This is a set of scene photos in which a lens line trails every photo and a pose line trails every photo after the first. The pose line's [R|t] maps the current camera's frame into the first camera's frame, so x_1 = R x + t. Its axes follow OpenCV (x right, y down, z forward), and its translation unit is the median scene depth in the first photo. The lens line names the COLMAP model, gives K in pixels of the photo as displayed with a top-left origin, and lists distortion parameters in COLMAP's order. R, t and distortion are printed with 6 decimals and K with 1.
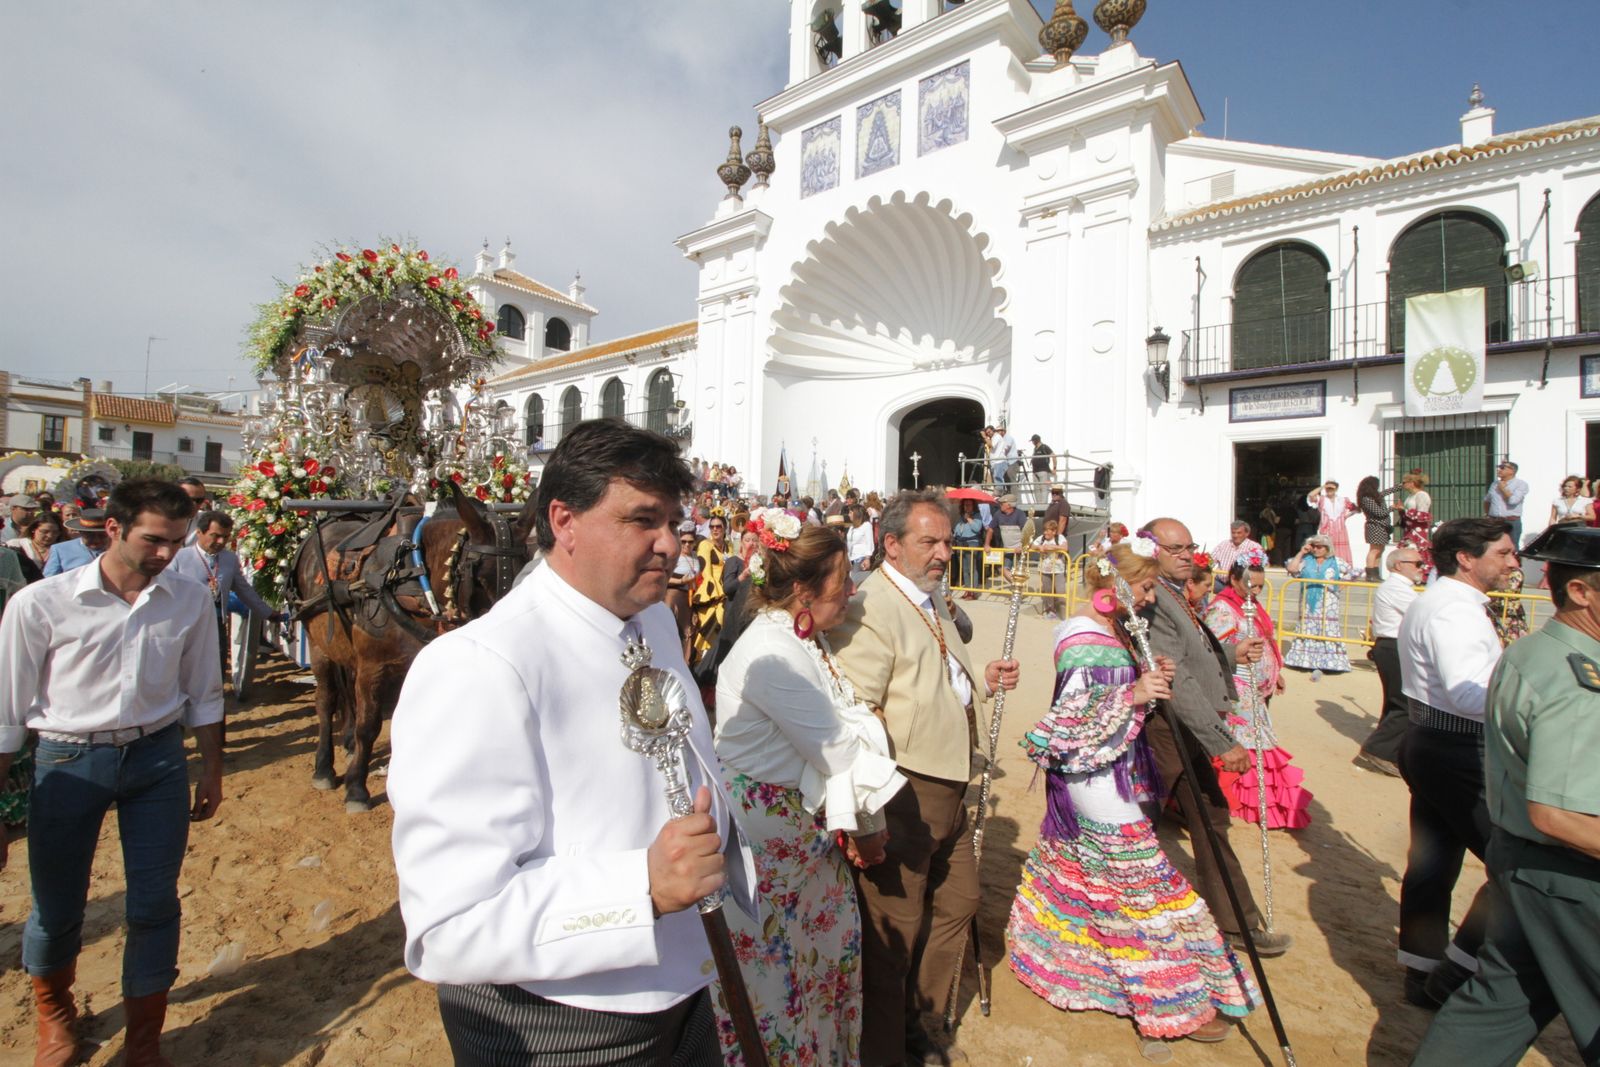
lens RADIAL K [[737.9, 0, 787.7], [0, 737.9, 532.6], [0, 0, 1]] dist [0.000490, -0.014355]
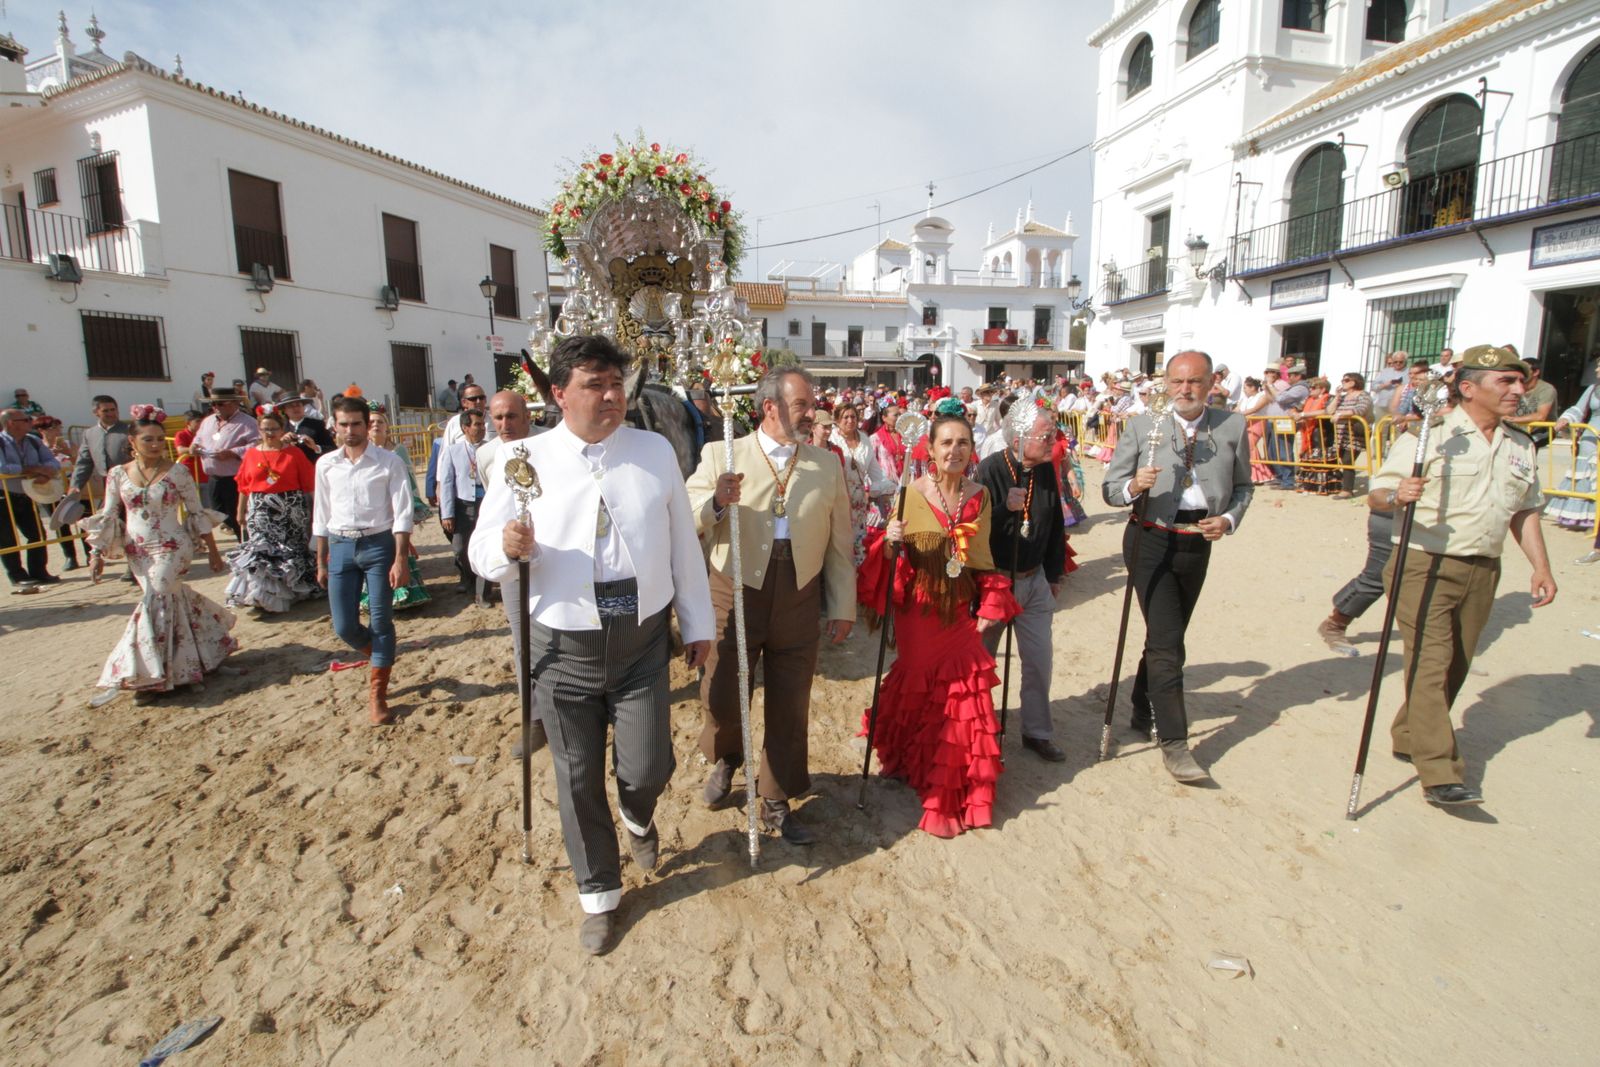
lens RADIAL K [[739.9, 0, 796.2], [0, 739.9, 533.4], [0, 0, 1]] dist [-0.001762, -0.013196]
pose [[0.784411, 0.065638, -0.616759, -0.499822], [0.040318, 0.986885, 0.156306, -0.018257], [0.618930, -0.147475, 0.771477, 0.531541]]
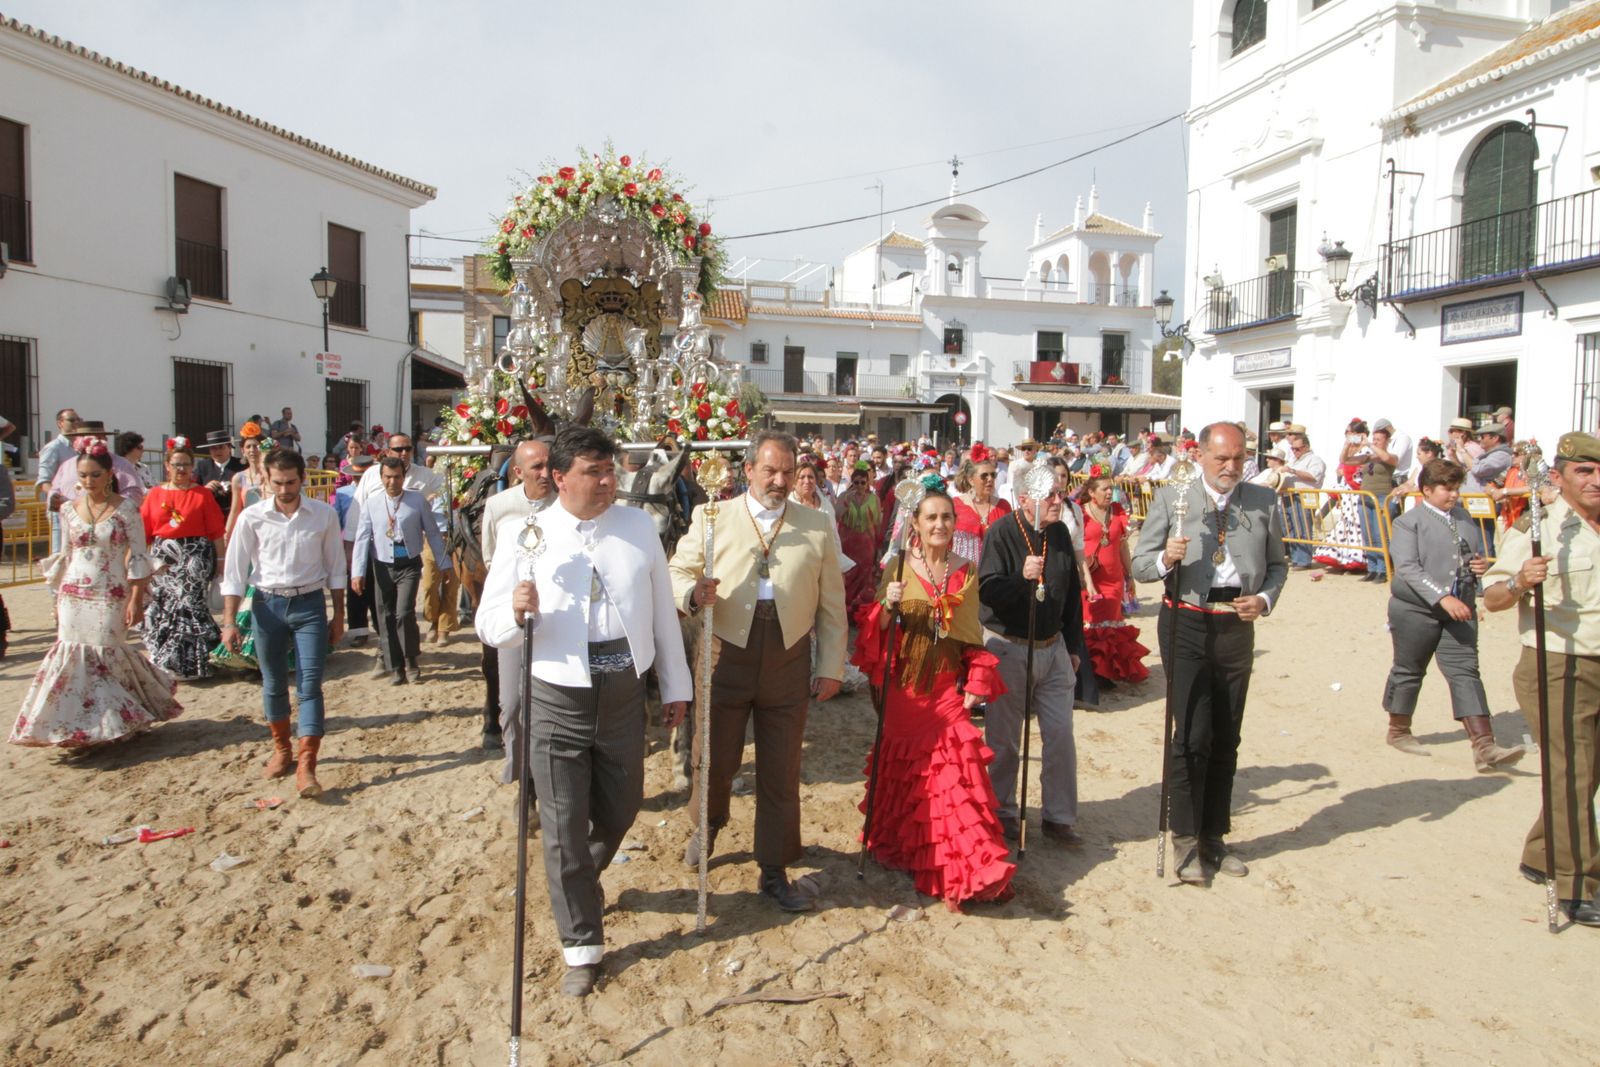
lens RADIAL K [[1103.1, 0, 798.5], [0, 1103.1, 533.5], [0, 0, 1]] dist [0.007182, -0.006359]
pose [[0.811083, 0.013251, -0.584781, -0.506644], [0.019647, 0.998562, 0.049878, -0.018778], [0.584601, -0.051944, 0.809656, 0.512130]]
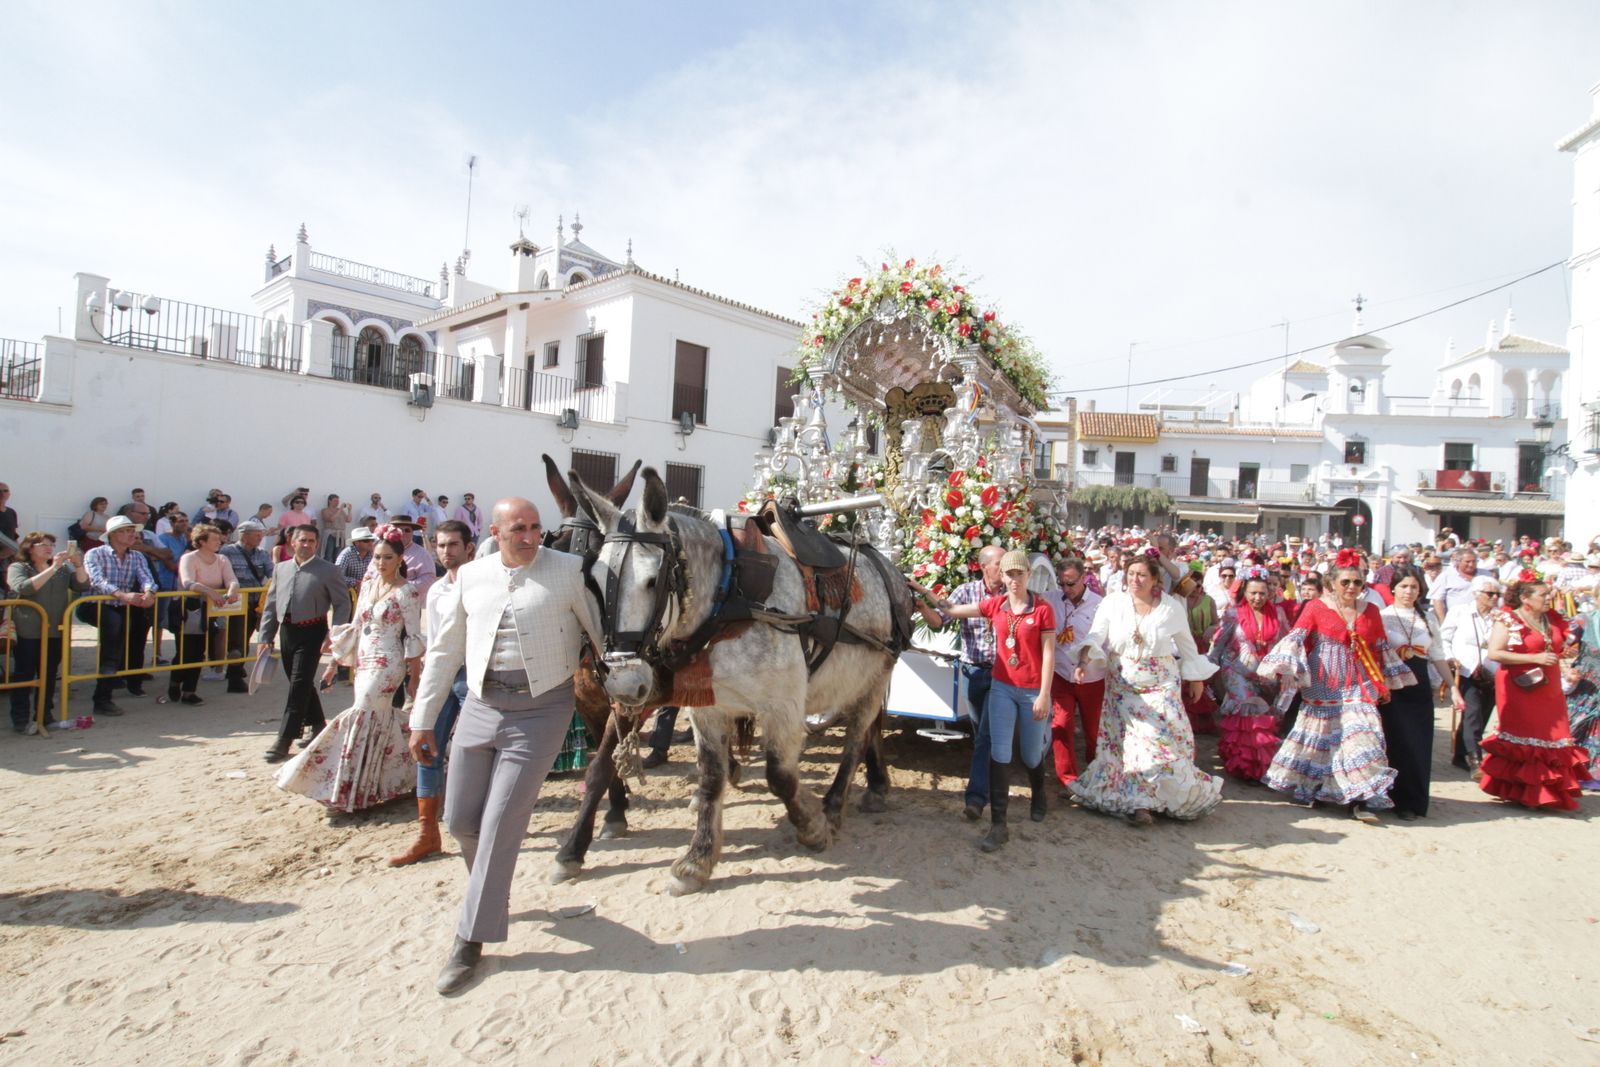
lens RADIAL K [[878.6, 0, 794.7], [0, 878.6, 526.6], [0, 0, 1]] dist [0.008473, -0.015646]
pose [[0.476675, -0.017907, -0.878897, -0.391991], [-0.024720, 0.999124, -0.033763, -0.018275], [0.878732, 0.037821, 0.475815, 0.420755]]
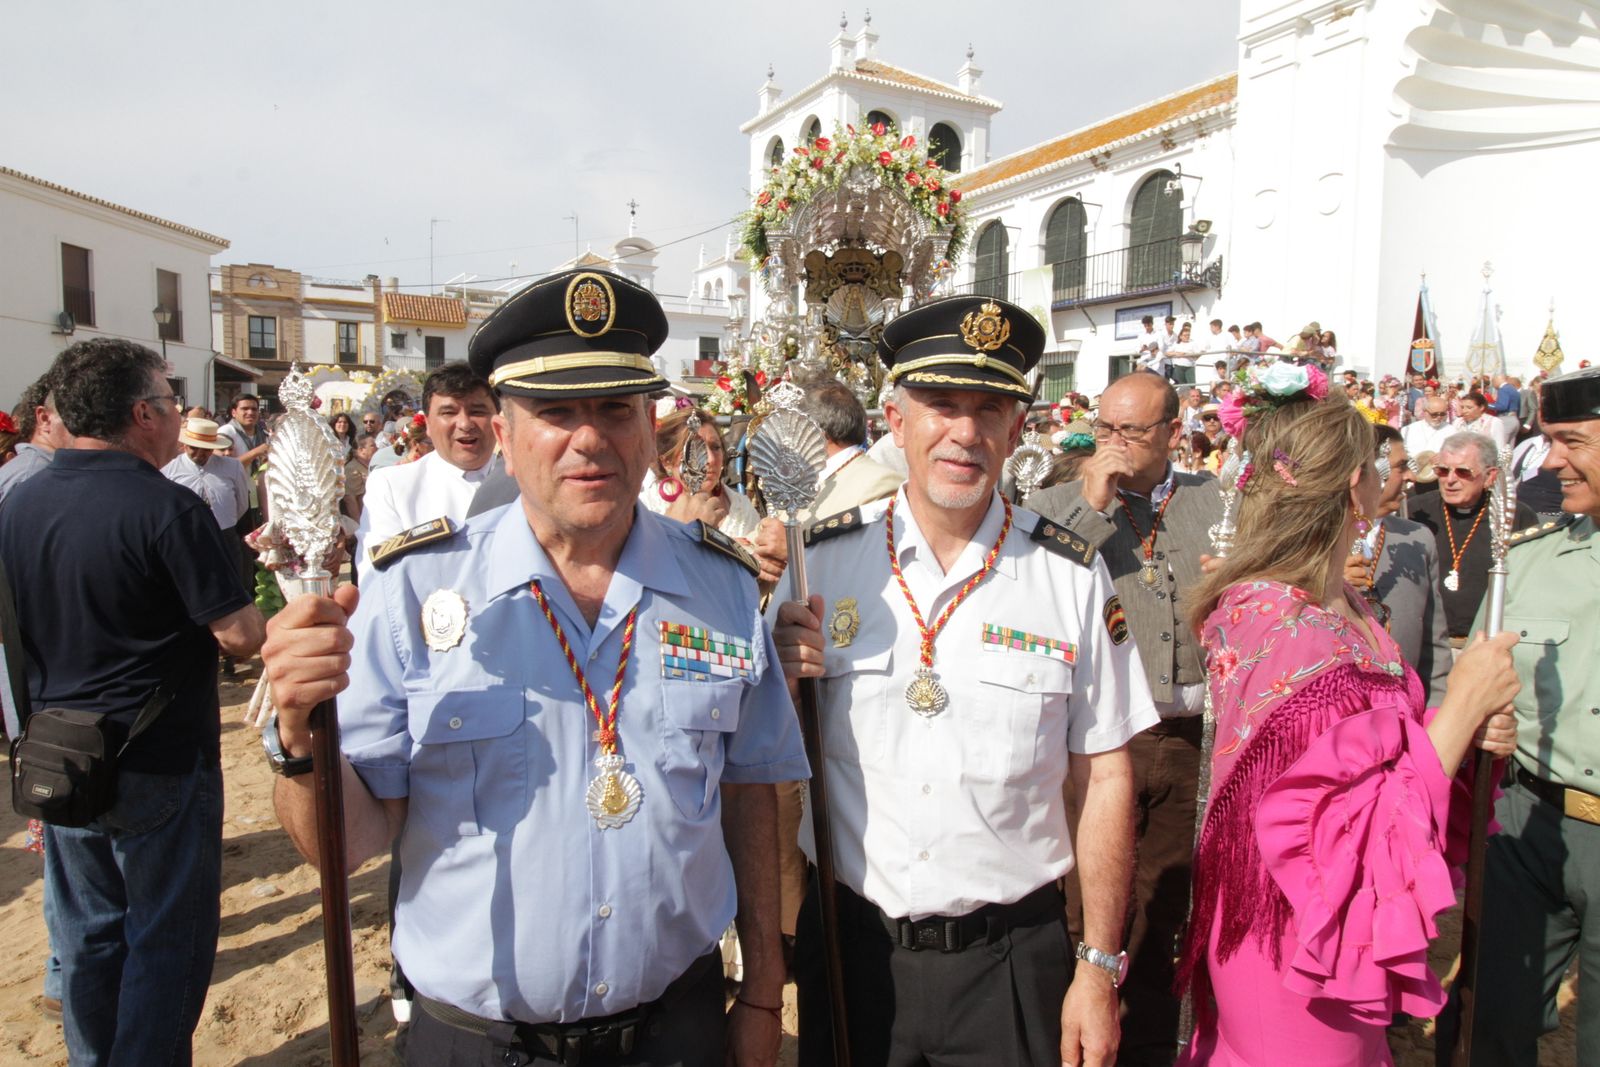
lens RADIAL K [[1033.7, 0, 793.6], [0, 1033.7, 534.6], [0, 0, 1]] dist [0.005000, -0.007556]
pose [[0.929771, 0.010554, -0.367987, -0.153295], [0.021619, 0.996299, 0.083197, -0.005290], [0.367503, -0.085309, 0.926102, 0.100009]]
